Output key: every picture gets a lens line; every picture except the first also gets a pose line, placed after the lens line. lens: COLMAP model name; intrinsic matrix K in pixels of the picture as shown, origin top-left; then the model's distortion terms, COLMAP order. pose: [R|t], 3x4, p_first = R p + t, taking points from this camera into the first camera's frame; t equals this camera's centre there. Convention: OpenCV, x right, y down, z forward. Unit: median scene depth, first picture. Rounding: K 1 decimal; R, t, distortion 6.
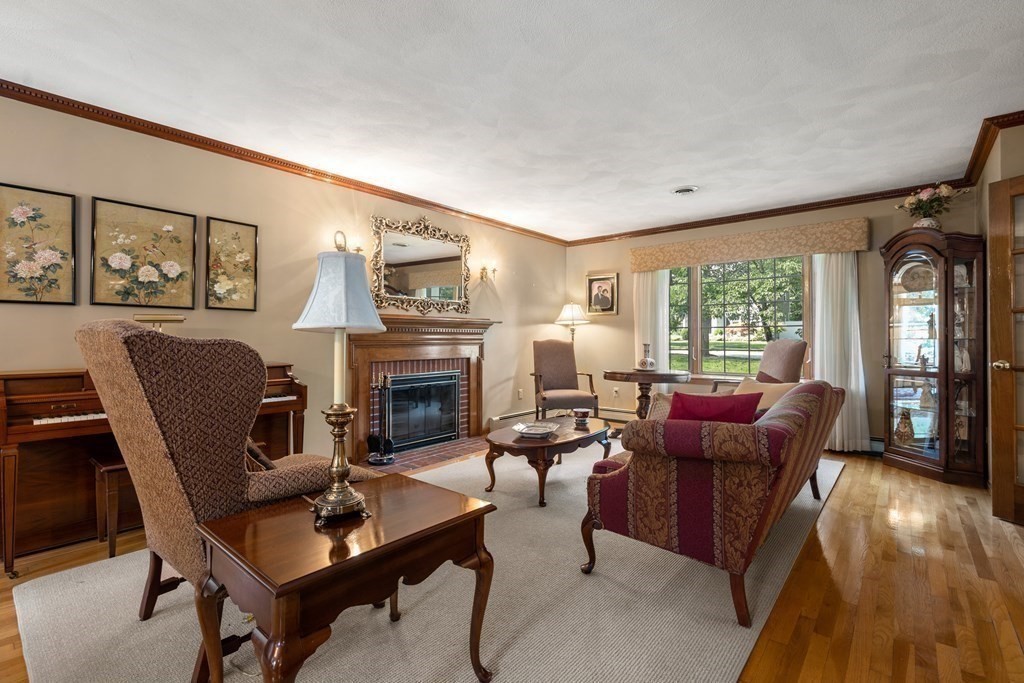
lens RADIAL K [[467.1, 0, 504.6], [0, 467.1, 337.9], [0, 0, 1]] dist [0.002180, -0.001762]
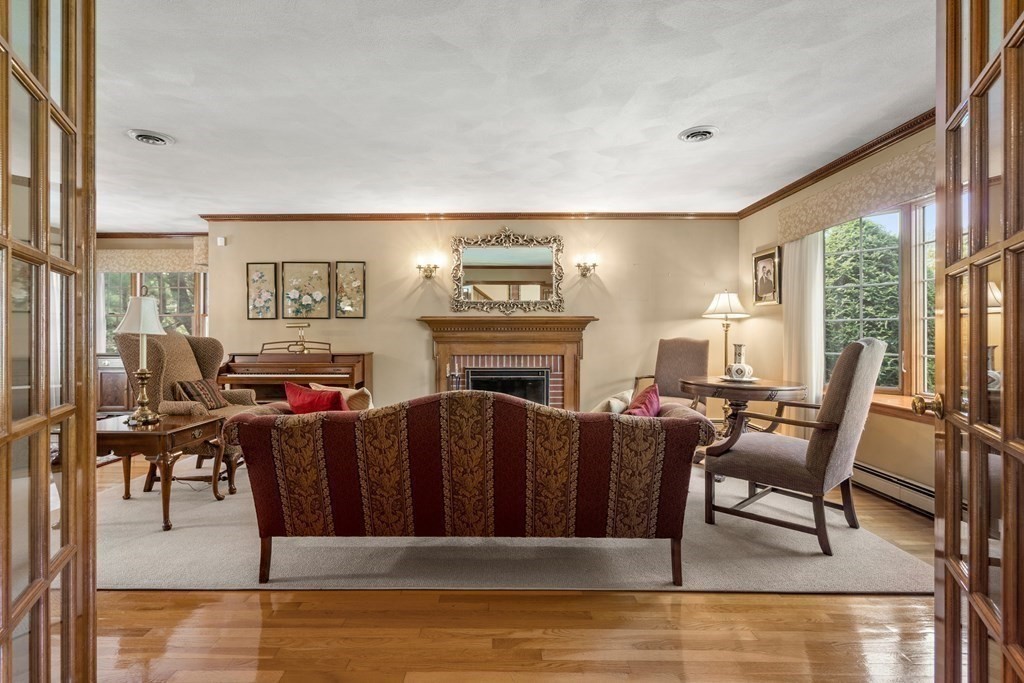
lens RADIAL K [[467.1, 0, 502.6], [0, 467.1, 335.6], [0, 0, 1]] dist [0.002180, -0.001762]
pose [[0.643468, 0.003656, -0.765464, 0.710181], [0.001487, 0.999981, 0.006027, -0.007064], [0.765471, -0.005017, 0.643450, 0.281639]]
